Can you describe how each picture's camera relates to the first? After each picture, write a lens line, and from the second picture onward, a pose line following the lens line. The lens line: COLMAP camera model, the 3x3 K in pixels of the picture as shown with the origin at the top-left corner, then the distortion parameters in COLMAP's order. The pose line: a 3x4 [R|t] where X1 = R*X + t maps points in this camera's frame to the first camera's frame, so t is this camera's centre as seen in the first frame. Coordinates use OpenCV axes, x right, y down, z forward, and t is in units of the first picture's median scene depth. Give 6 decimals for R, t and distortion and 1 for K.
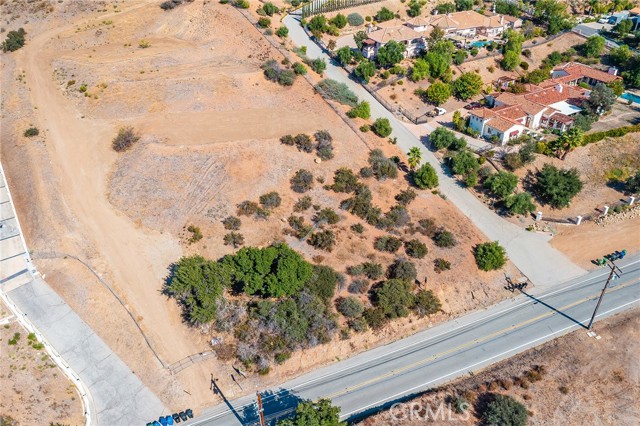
lens RADIAL K [[500.3, 0, 320.0], [0, 500.3, 213.0], [0, 0, 1]] dist [-0.019343, -0.004122]
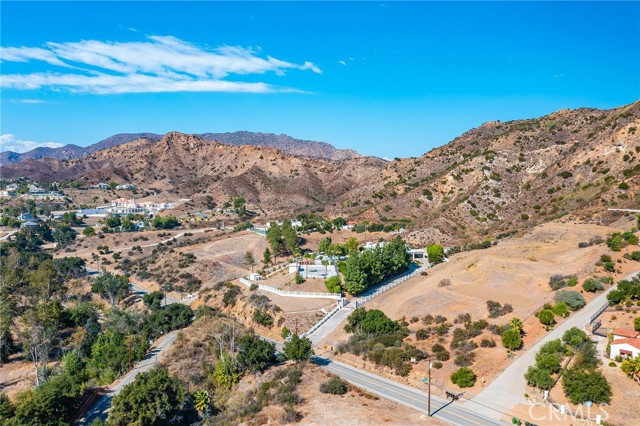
lens RADIAL K [[500.3, 0, 320.0], [0, 500.3, 213.0], [0, 0, 1]] dist [-0.019343, -0.004122]
pose [[0.252654, 0.062830, -0.965515, 1.348968], [-0.559580, 0.823561, -0.092837, 0.056994], [0.789327, 0.563738, 0.243234, 0.110976]]
